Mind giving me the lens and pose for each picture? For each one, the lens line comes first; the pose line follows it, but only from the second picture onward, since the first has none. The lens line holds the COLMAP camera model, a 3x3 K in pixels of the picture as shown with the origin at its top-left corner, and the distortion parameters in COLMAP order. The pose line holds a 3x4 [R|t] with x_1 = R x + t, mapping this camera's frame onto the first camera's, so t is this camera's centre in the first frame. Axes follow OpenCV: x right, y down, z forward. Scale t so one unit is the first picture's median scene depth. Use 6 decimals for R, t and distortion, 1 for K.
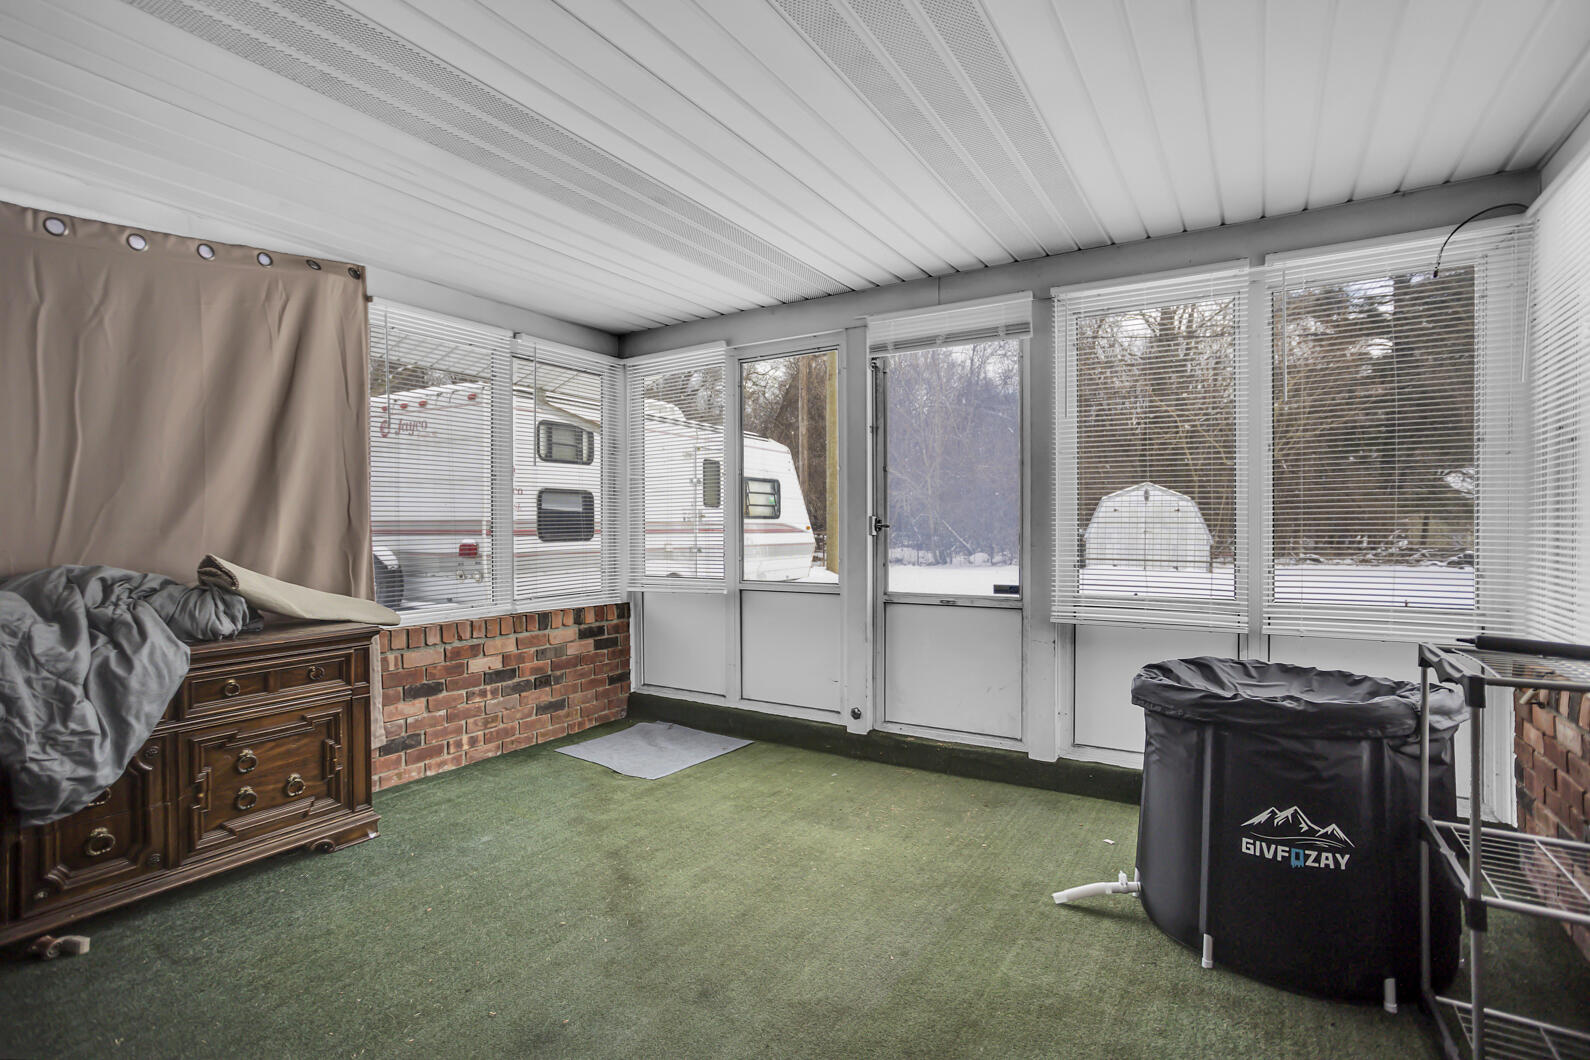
lens RADIAL K [[767.1, 0, 791.7], [0, 767.1, 506.9], [0, 0, 1]] dist [-0.064379, 0.037904]
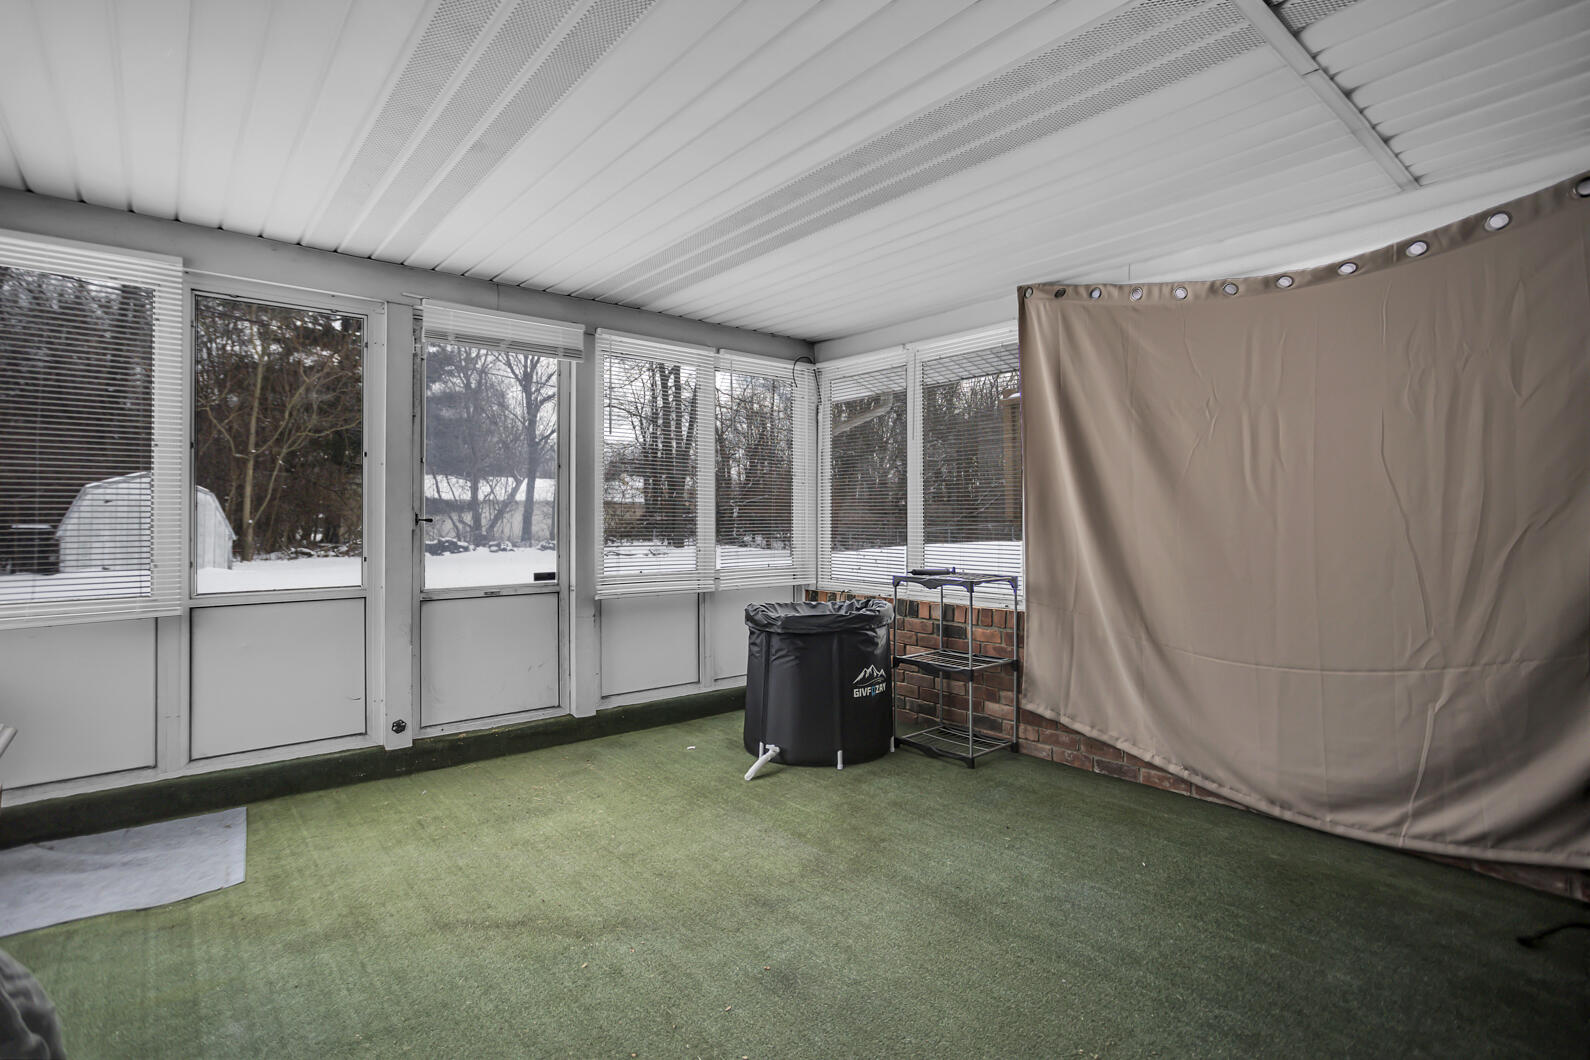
lens RADIAL K [[744.8, 0, 785.1], [0, 744.8, 486.1], [0, 0, 1]] dist [0.004449, 0.000221]
pose [[0.339247, 0.047920, 0.939476, -0.682528], [-0.025345, 0.998805, -0.041794, 0.011213], [-0.940356, -0.009633, 0.340056, 0.302546]]
